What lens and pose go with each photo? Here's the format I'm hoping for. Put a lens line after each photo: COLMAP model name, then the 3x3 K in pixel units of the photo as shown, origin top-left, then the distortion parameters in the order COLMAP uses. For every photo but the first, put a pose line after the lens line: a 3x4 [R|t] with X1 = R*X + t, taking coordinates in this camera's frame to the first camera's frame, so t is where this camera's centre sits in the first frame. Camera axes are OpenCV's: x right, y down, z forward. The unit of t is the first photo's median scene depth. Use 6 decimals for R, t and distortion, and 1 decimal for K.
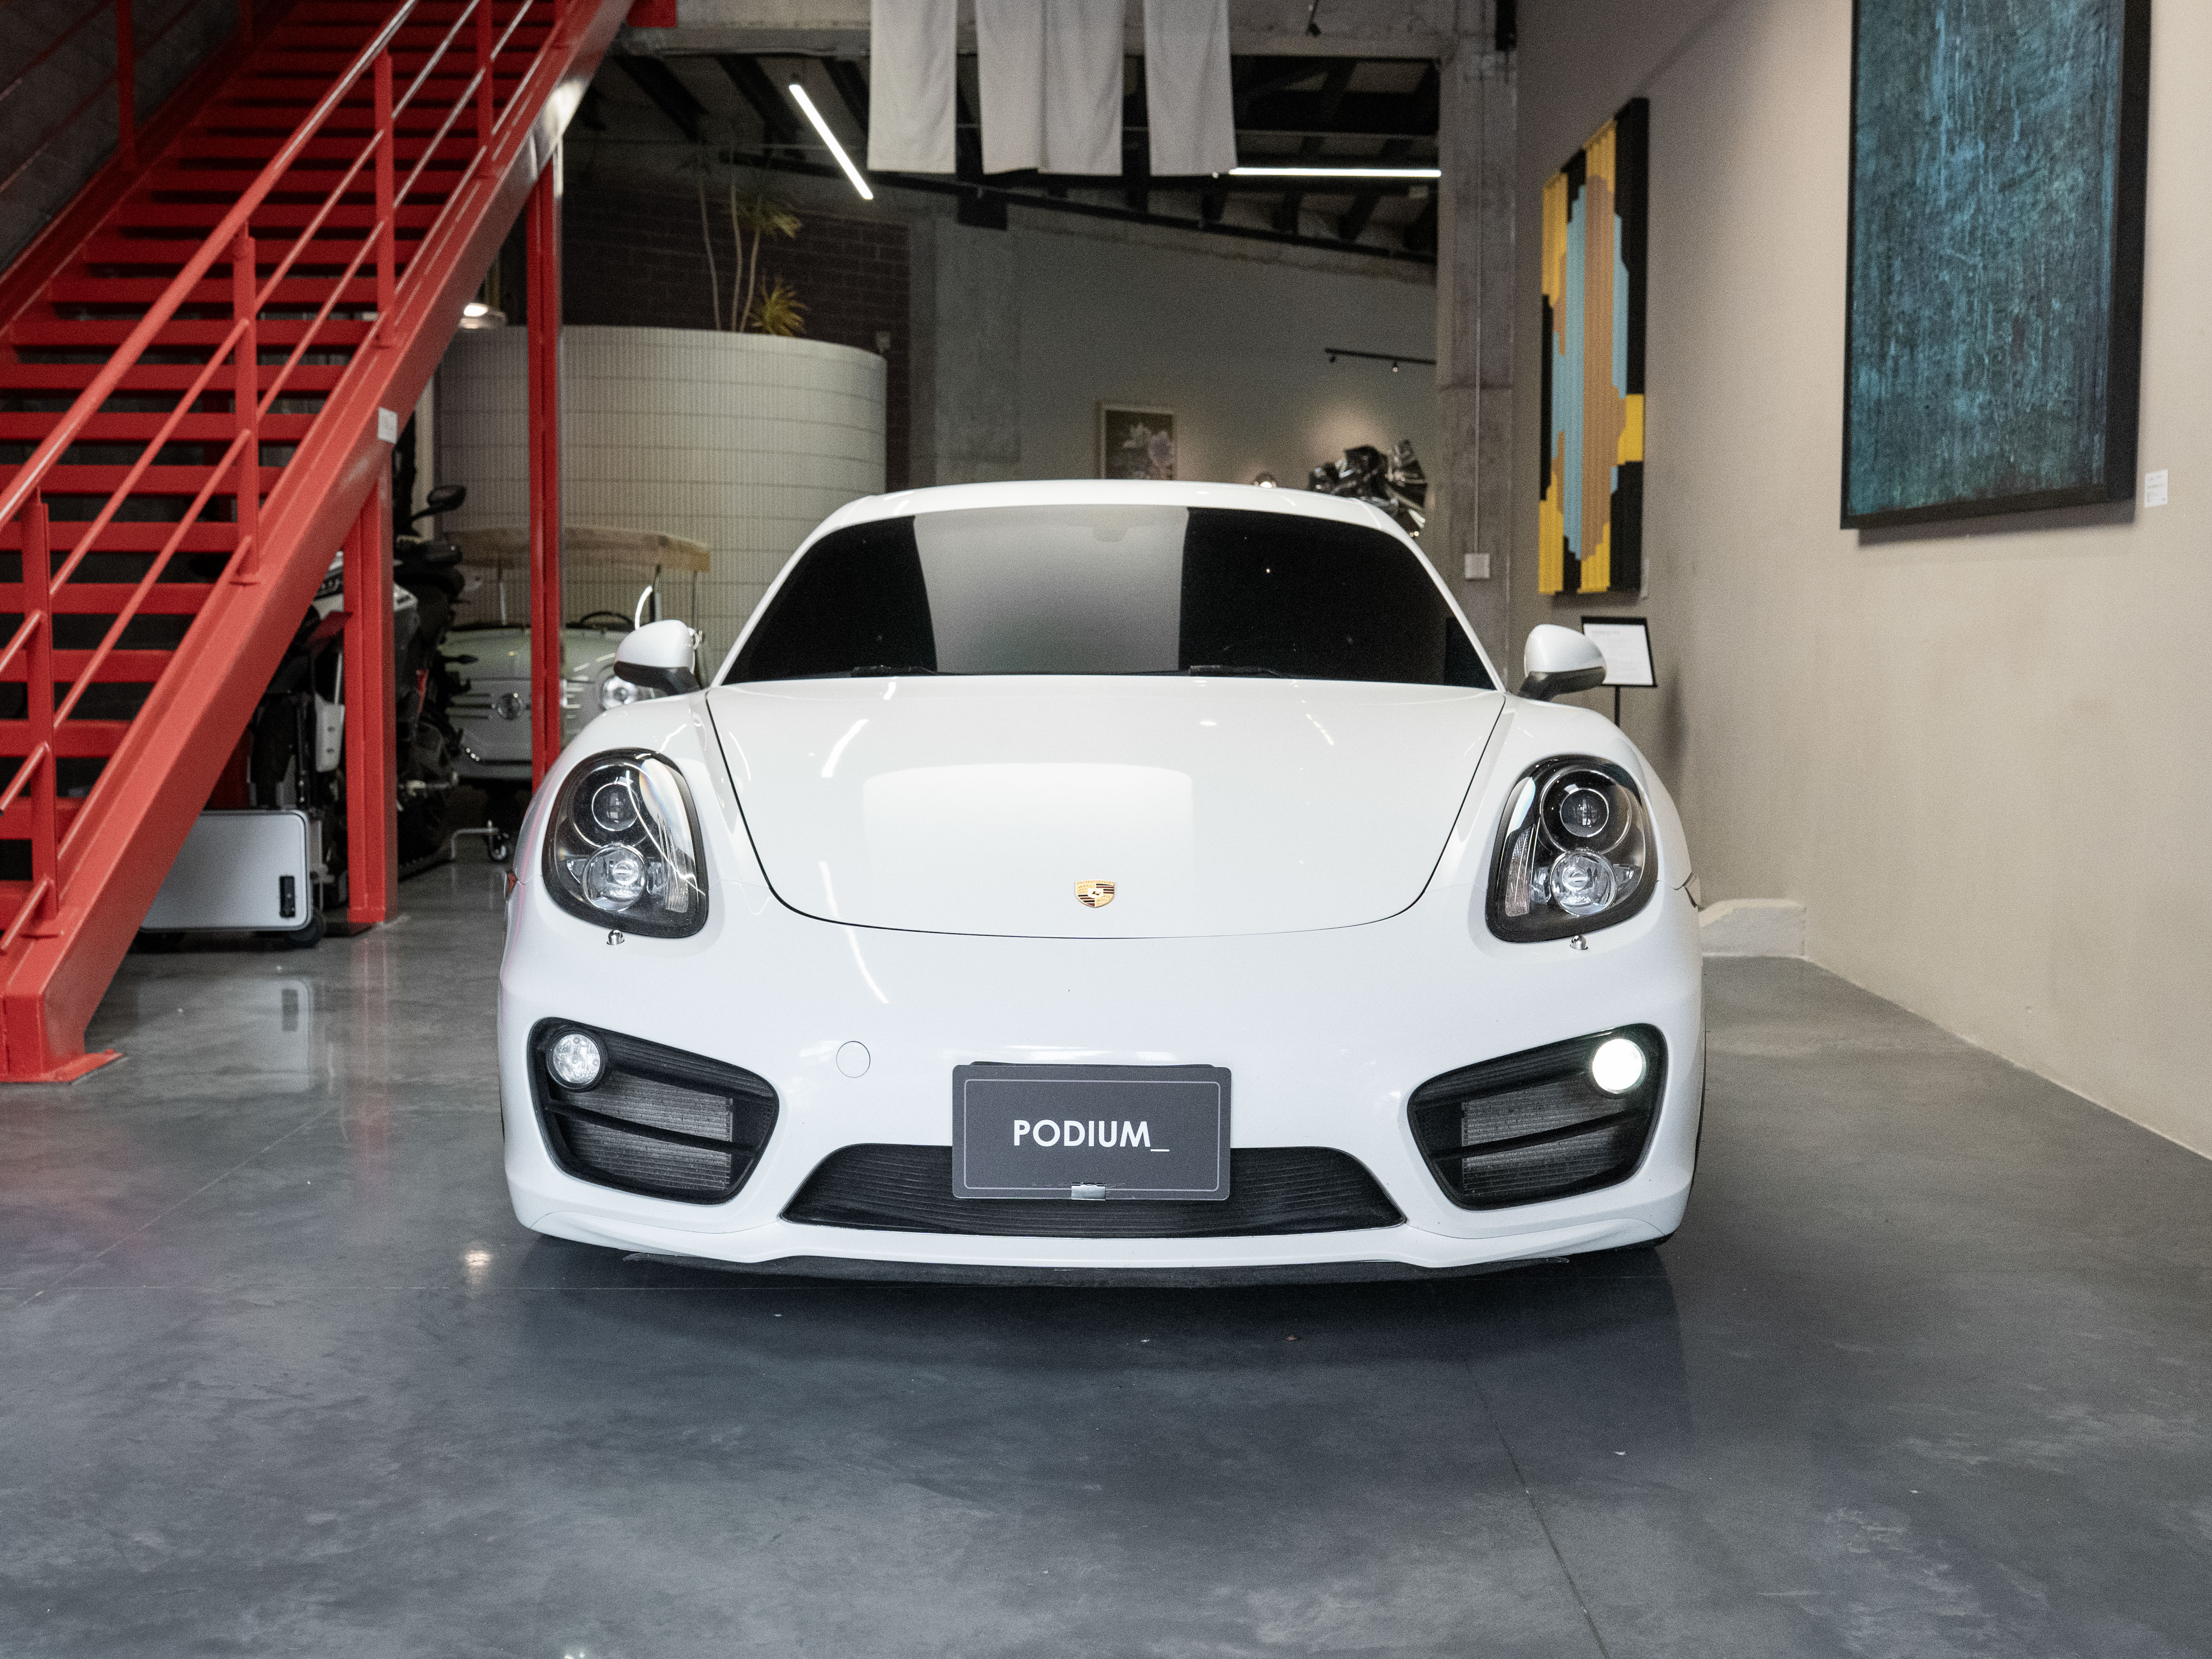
lens RADIAL K [[2451.6, 0, 1098.1], [0, 2451.6, 830.3], [0, 0, 1]] dist [-0.064049, 0.093729]
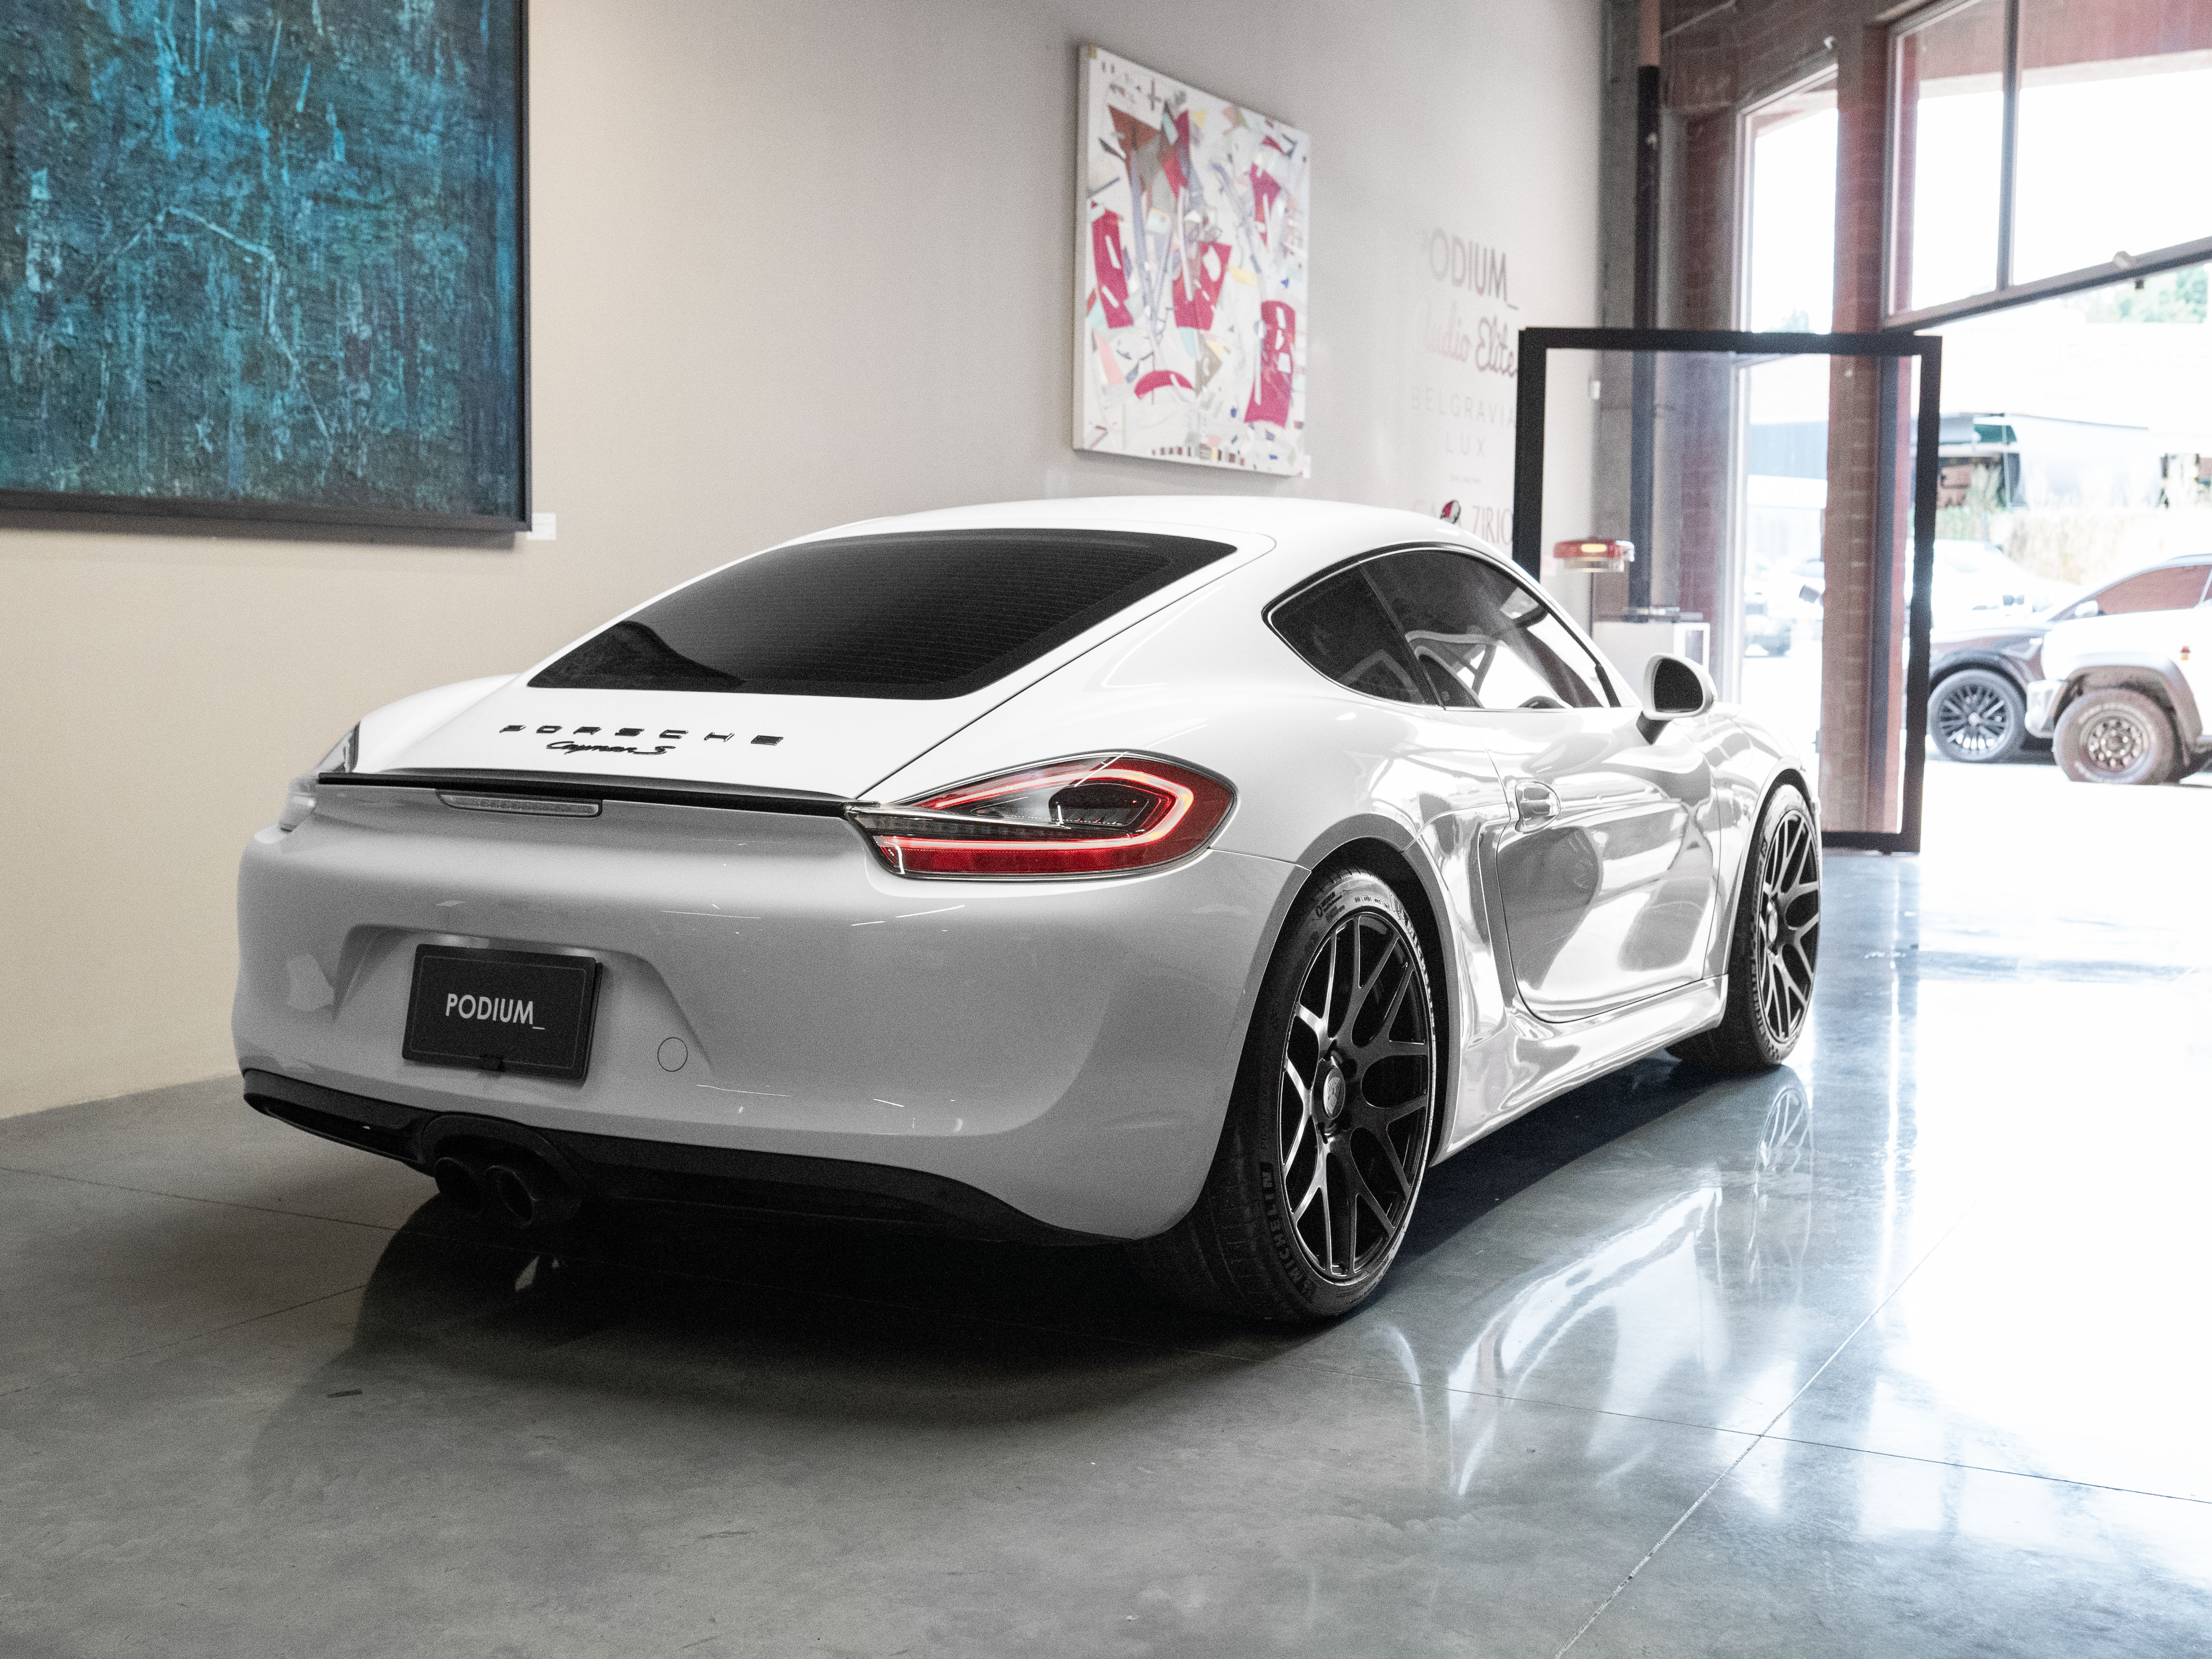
lens RADIAL K [[2451.6, 0, 1098.1], [0, 2451.6, 830.3], [0, 0, 1]] dist [-0.064049, 0.093729]
pose [[-0.870160, -0.057884, 0.489359, -0.379212], [0.027985, 0.985669, 0.166352, -0.151358], [-0.491975, 0.158447, -0.856070, 1.597550]]
